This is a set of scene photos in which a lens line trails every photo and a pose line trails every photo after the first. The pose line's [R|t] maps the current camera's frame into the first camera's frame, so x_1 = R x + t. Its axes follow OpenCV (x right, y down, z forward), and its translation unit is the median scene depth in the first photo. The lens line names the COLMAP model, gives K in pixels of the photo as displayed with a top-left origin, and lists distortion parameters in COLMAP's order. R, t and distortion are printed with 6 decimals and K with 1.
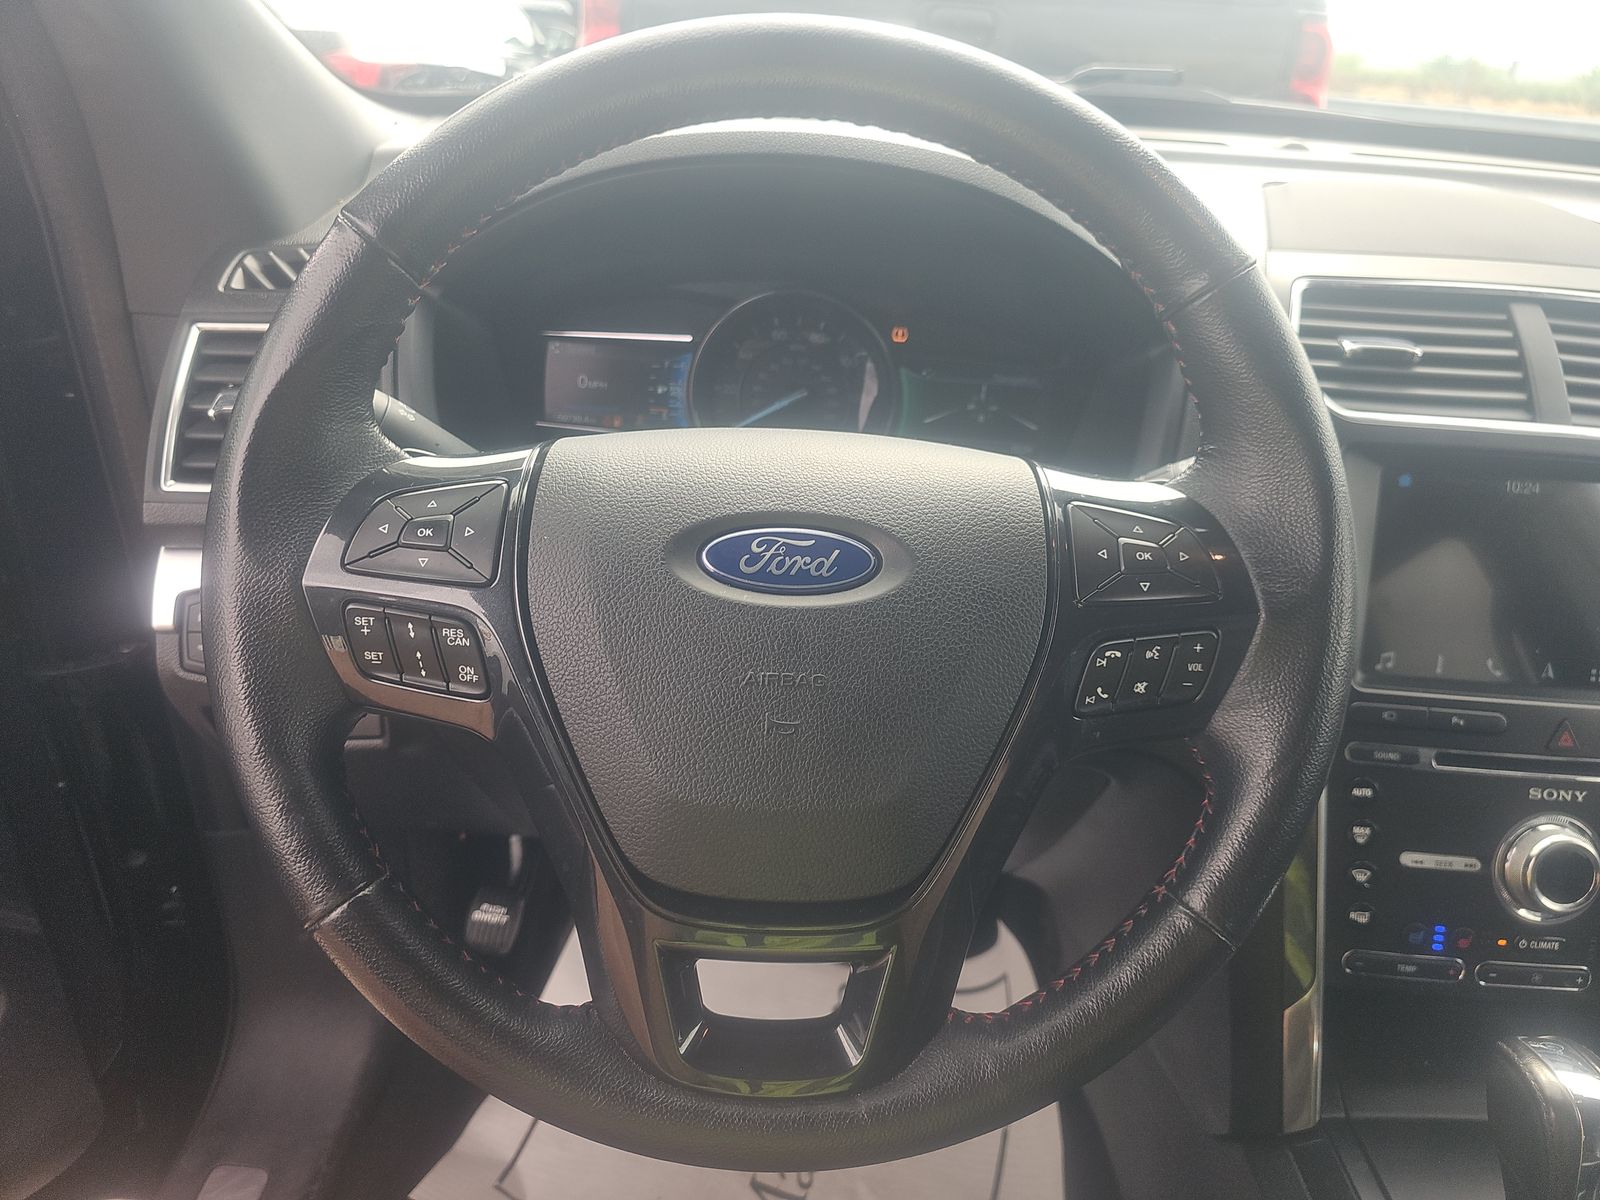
lens RADIAL K [[1100.3, 0, 800.0], [0, 1100.3, 600.0], [0, 0, 1]] dist [0.042081, -0.075245]
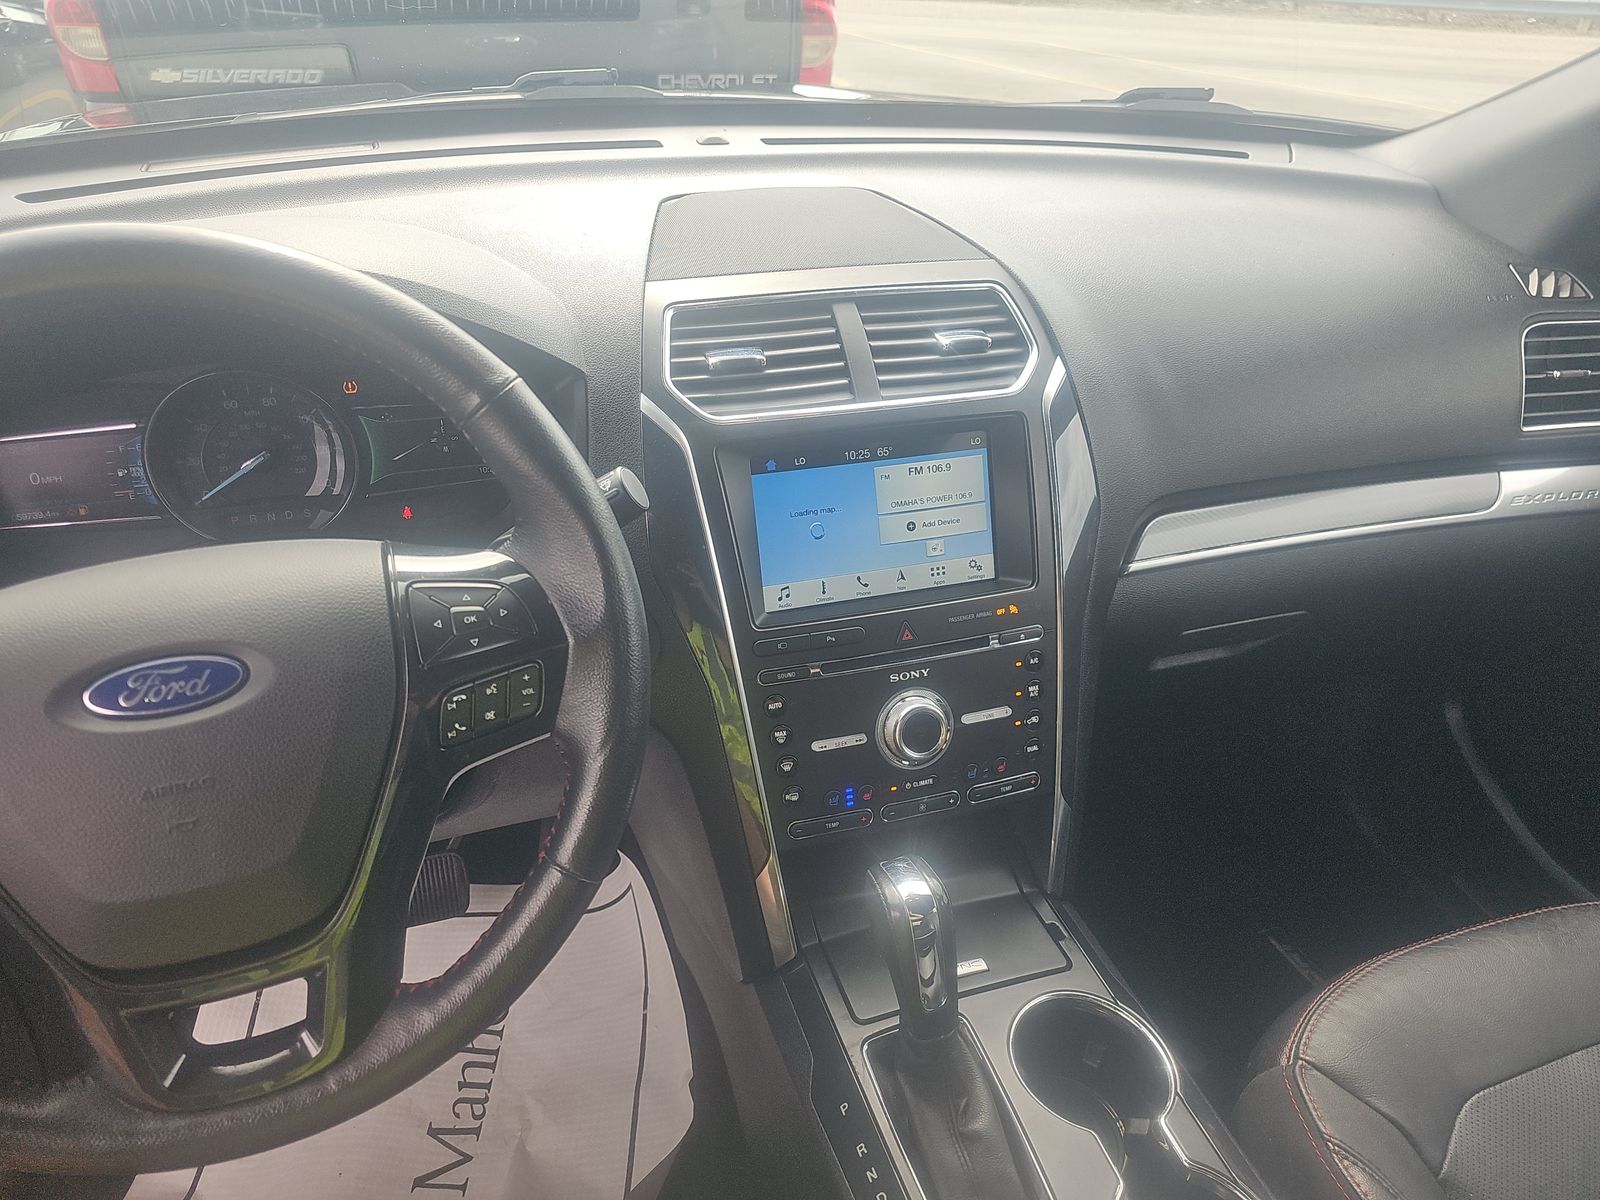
lens RADIAL K [[1064.6, 0, 800.0], [0, 1064.6, 600.0], [0, 0, 1]] dist [0.067620, -0.076008]
pose [[0.938609, -0.206409, 0.276420, 0.306735], [0.182768, 0.977094, 0.109014, -0.119990], [-0.292589, -0.051801, 0.954834, -0.312609]]
